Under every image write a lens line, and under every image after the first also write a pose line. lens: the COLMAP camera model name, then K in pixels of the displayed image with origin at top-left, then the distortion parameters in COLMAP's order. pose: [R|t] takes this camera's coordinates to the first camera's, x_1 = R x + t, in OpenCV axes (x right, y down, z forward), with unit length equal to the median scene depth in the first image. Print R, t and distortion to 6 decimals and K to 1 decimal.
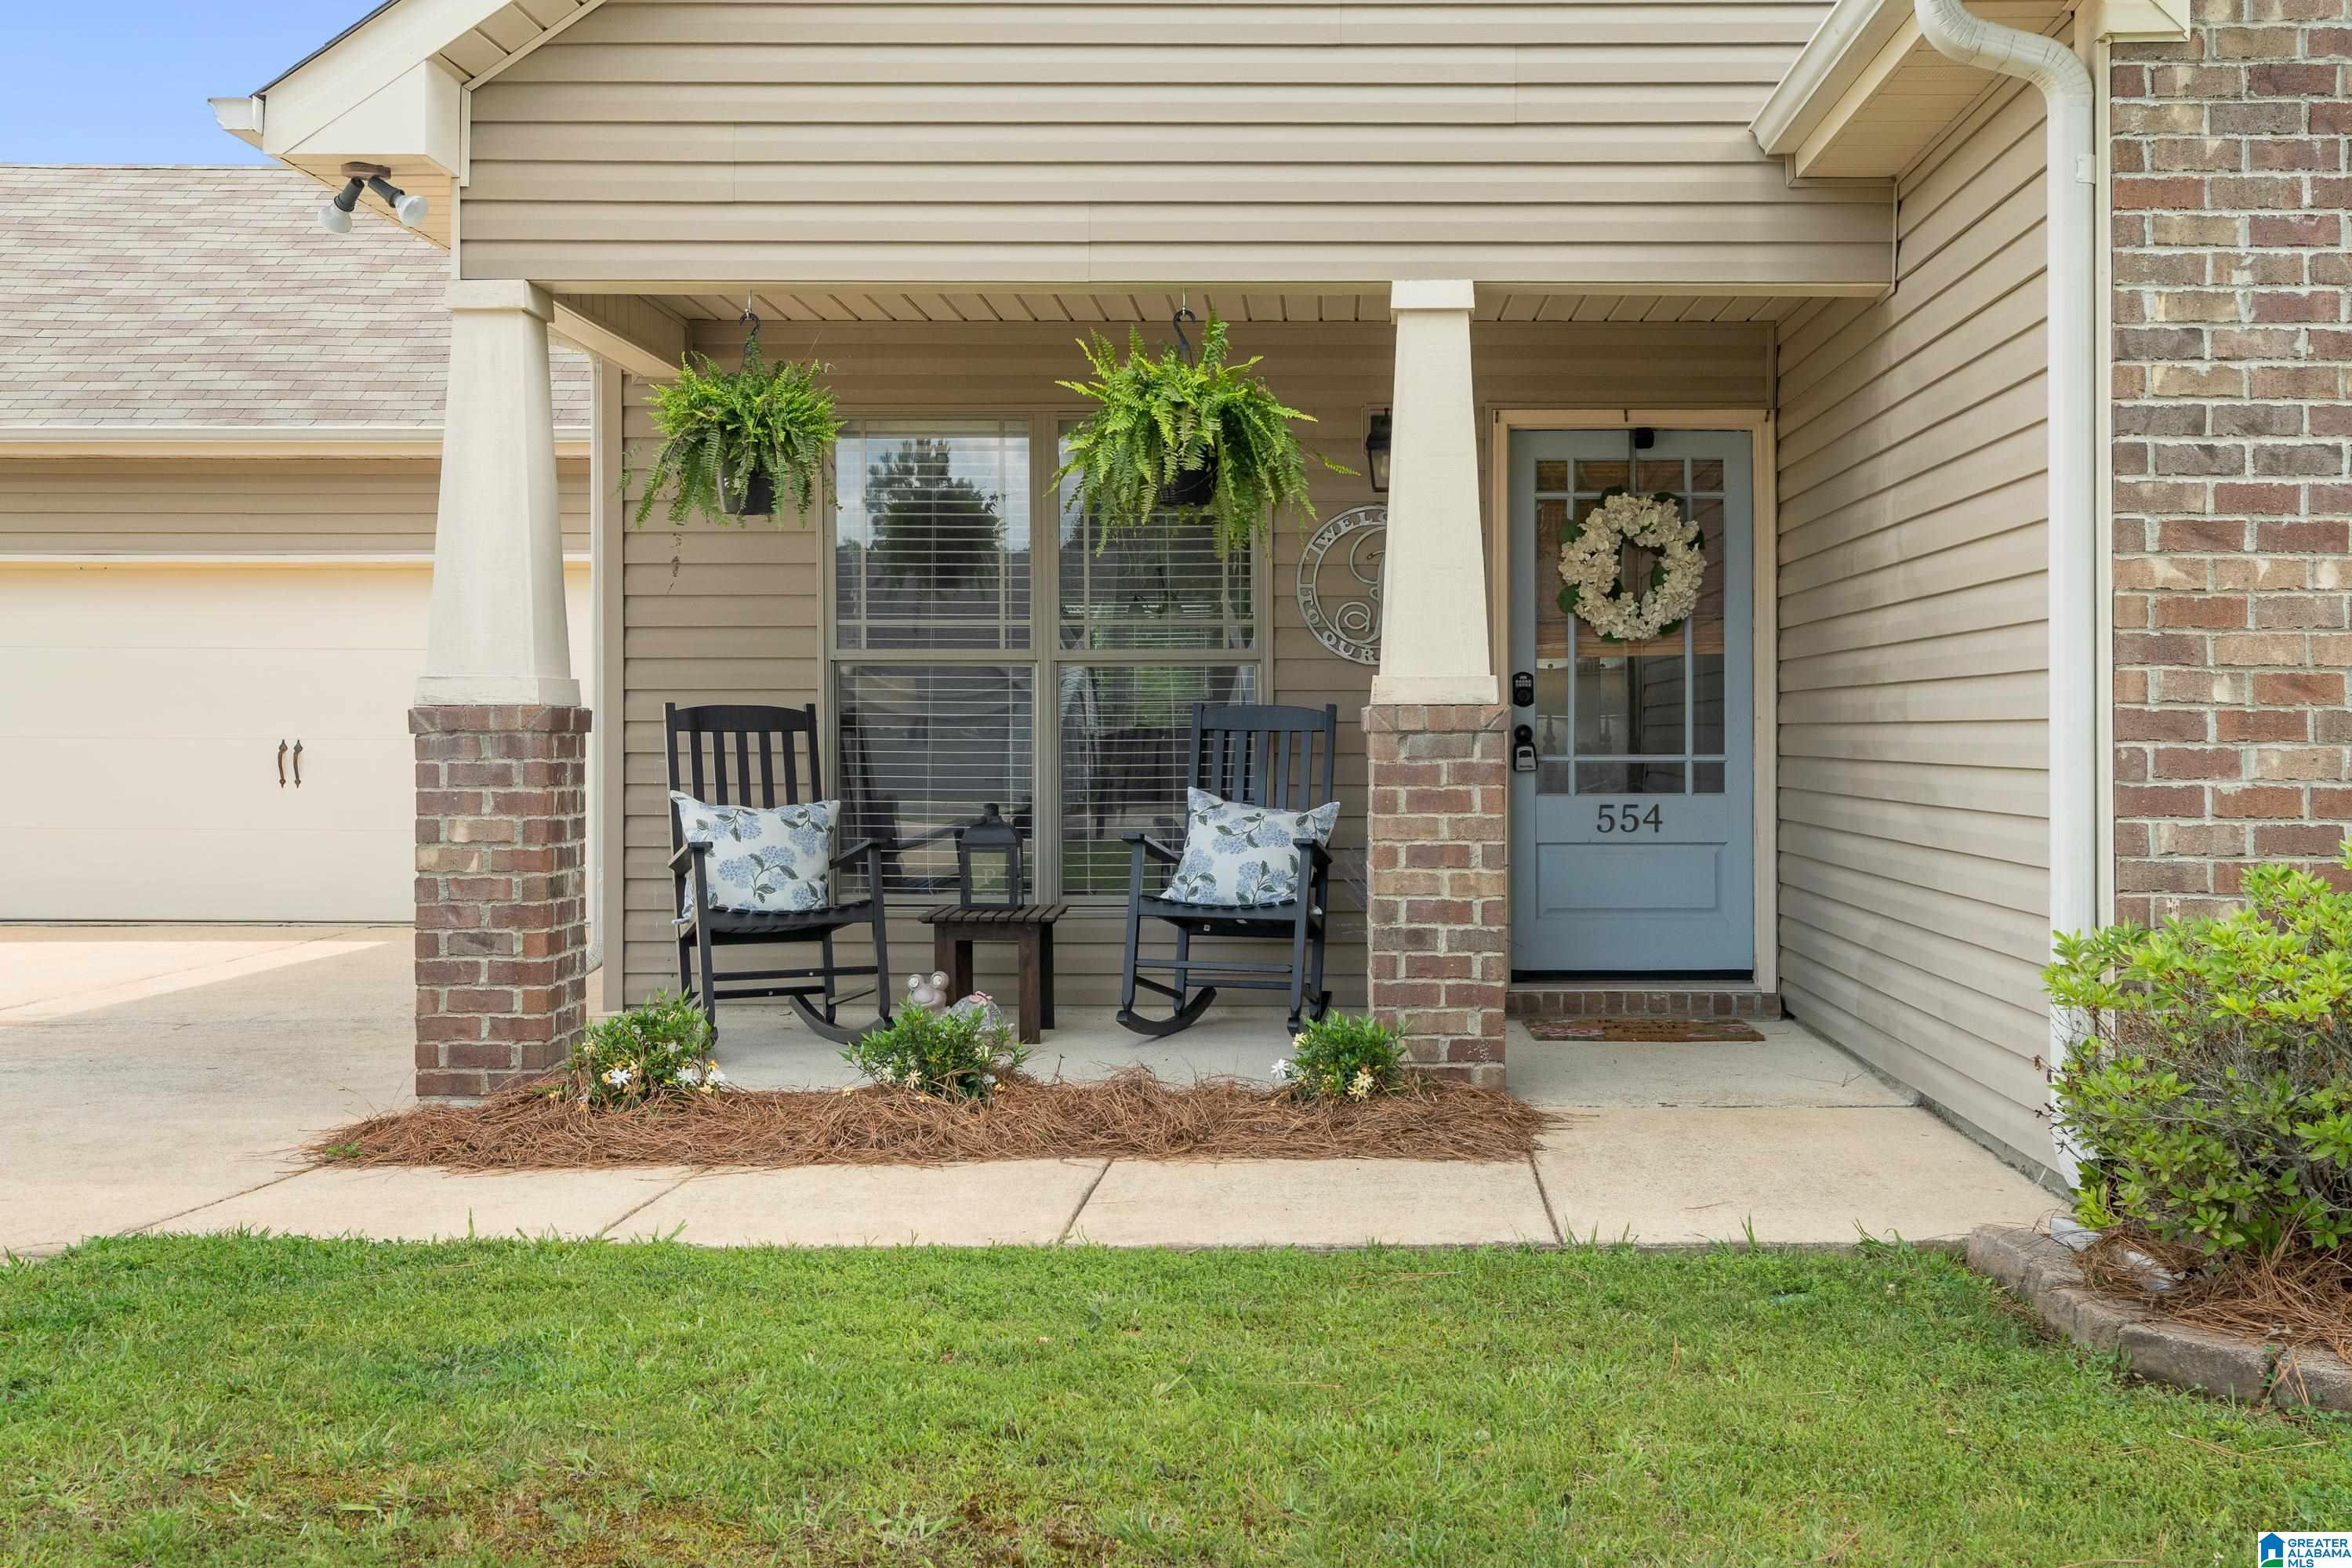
lens RADIAL K [[2380.4, 0, 1281.2], [0, 2380.4, 684.7], [0, 0, 1]] dist [0.022458, 0.000000]
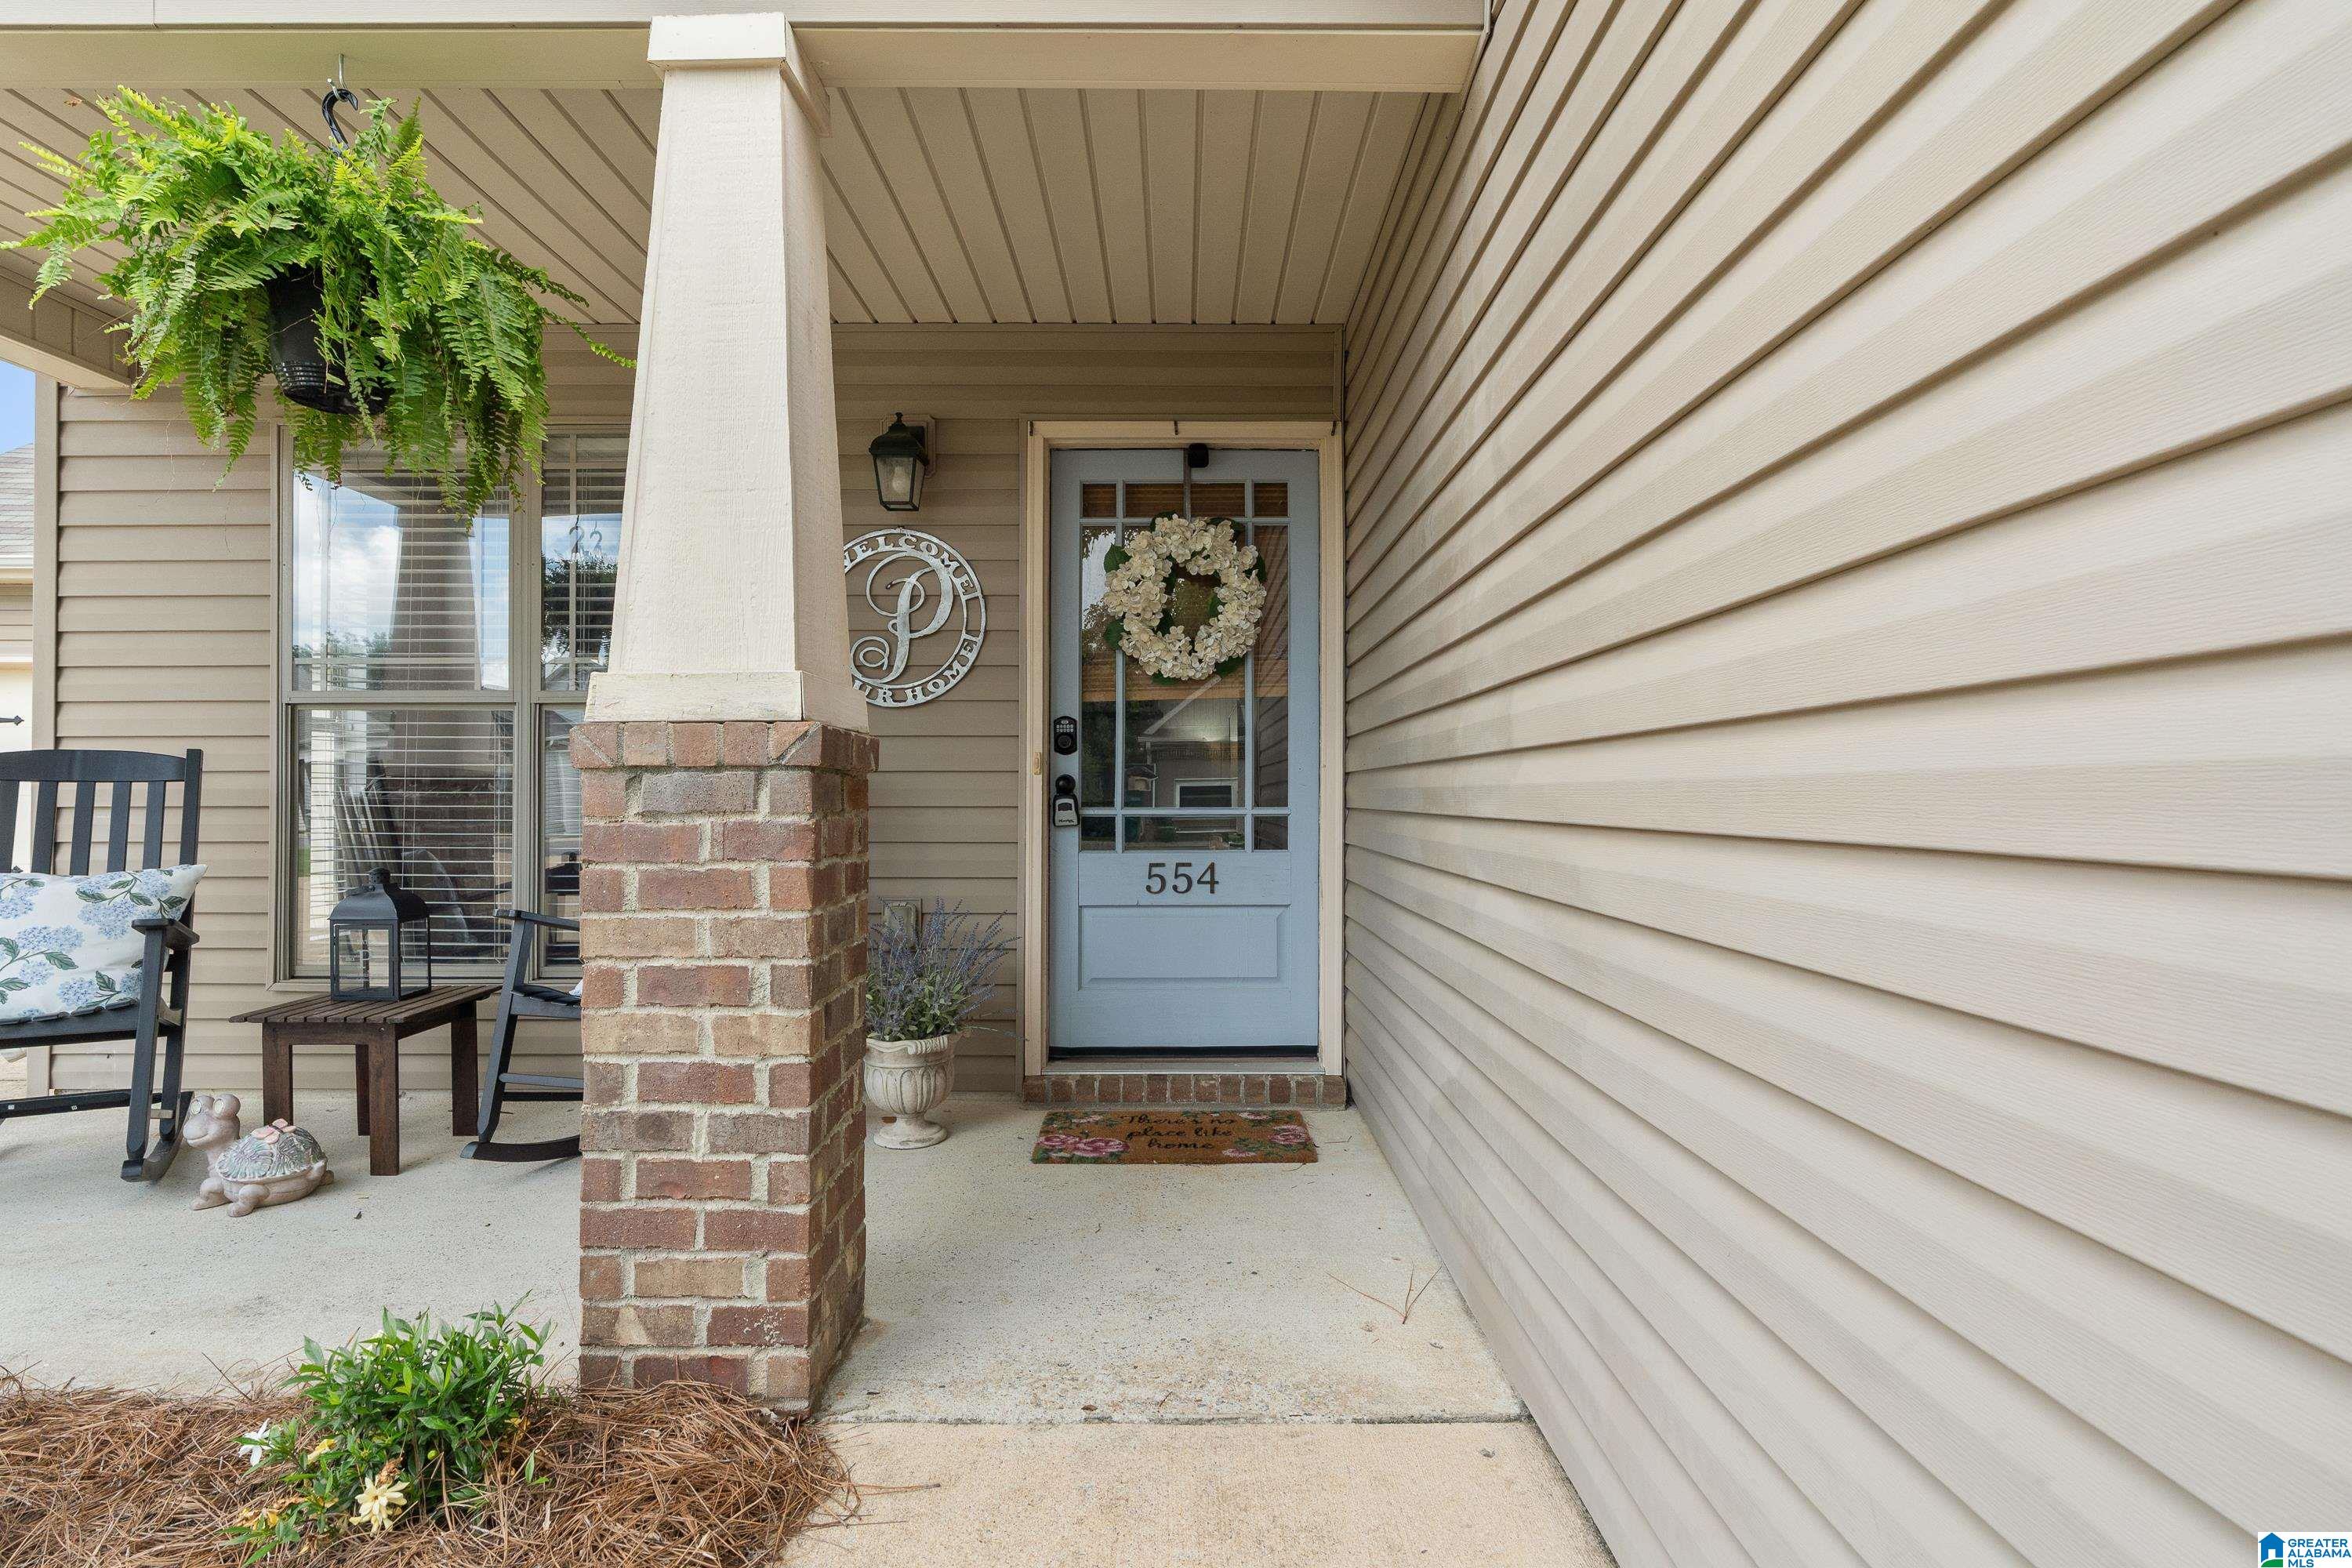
lens RADIAL K [[1159.2, 0, 1169.0], [0, 1159.2, 801.0], [0, 0, 1]] dist [0.000018, -0.000028]
pose [[0.999979, -0.001993, 0.006238, 0.146971], [0.001844, 0.999716, 0.023772, 0.017461], [-0.006283, -0.023760, 0.999698, 0.595306]]
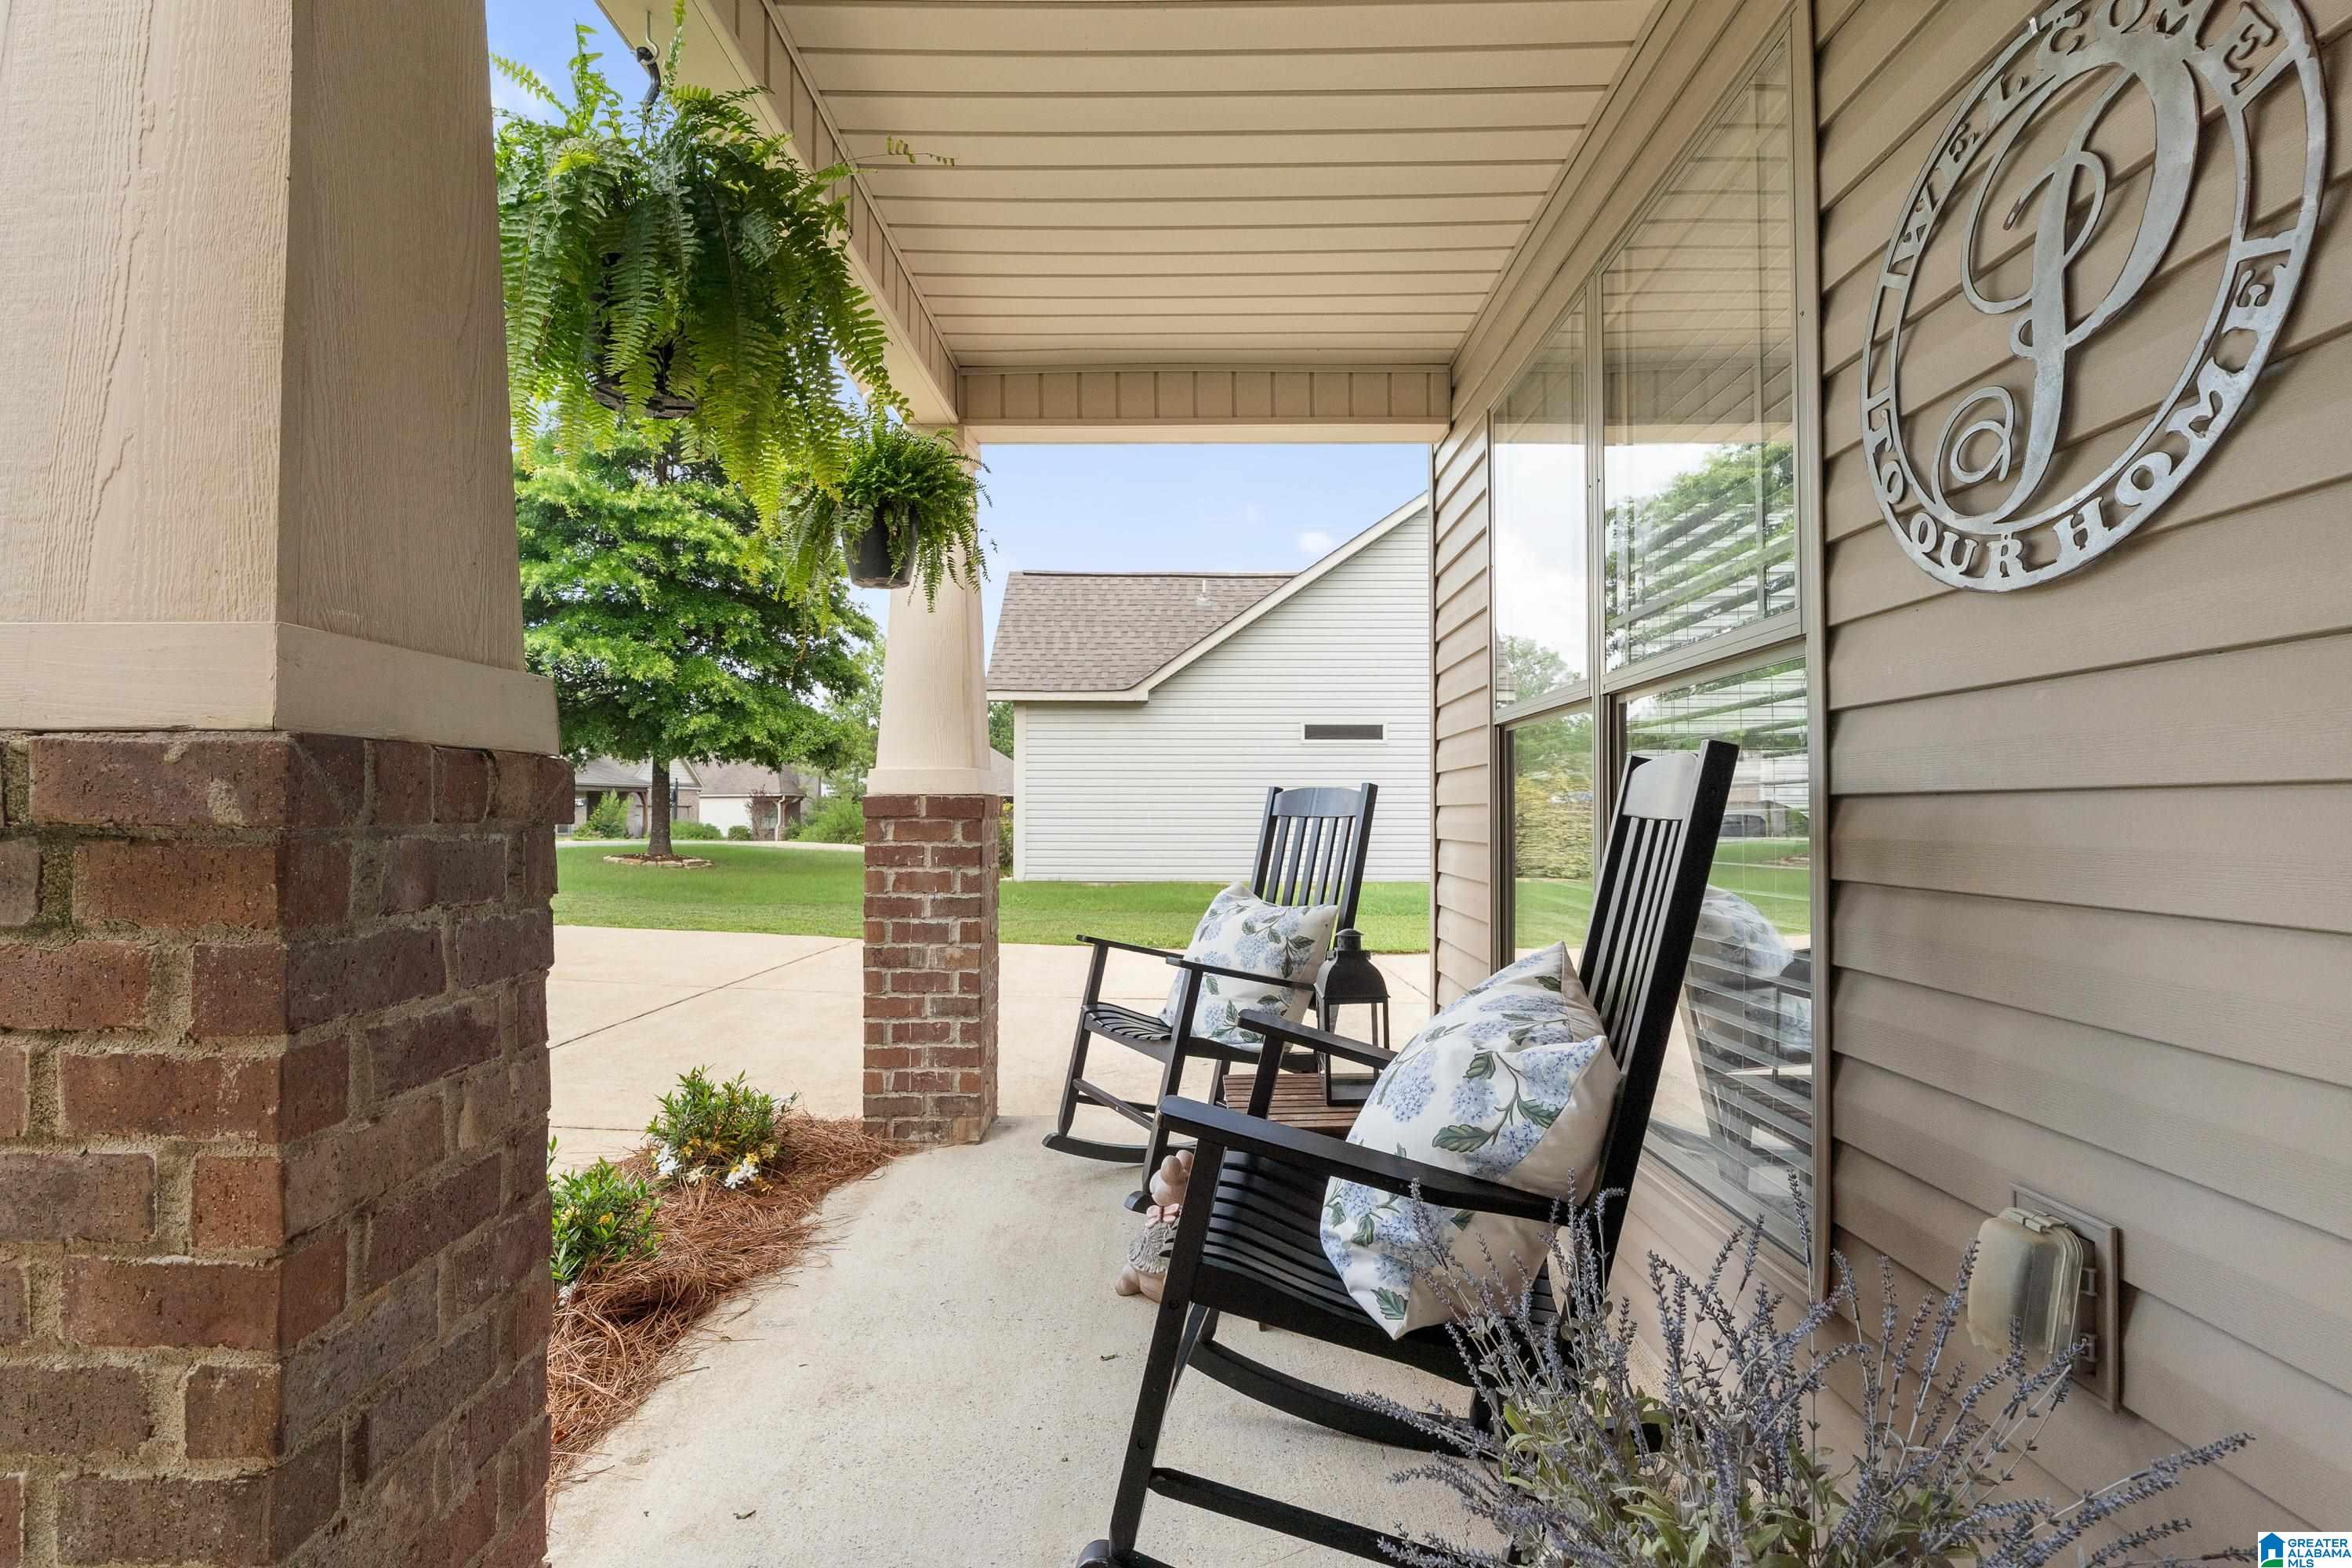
lens RADIAL K [[1067.1, 0, 1177.4], [0, 1067.1, 794.2], [0, 0, 1]] dist [-0.010264, 0.001650]
pose [[0.016724, -0.021350, -0.999632, 0.159996], [0.023212, 0.999511, -0.020959, 0.017354], [0.999591, -0.022853, 0.017211, 0.775270]]
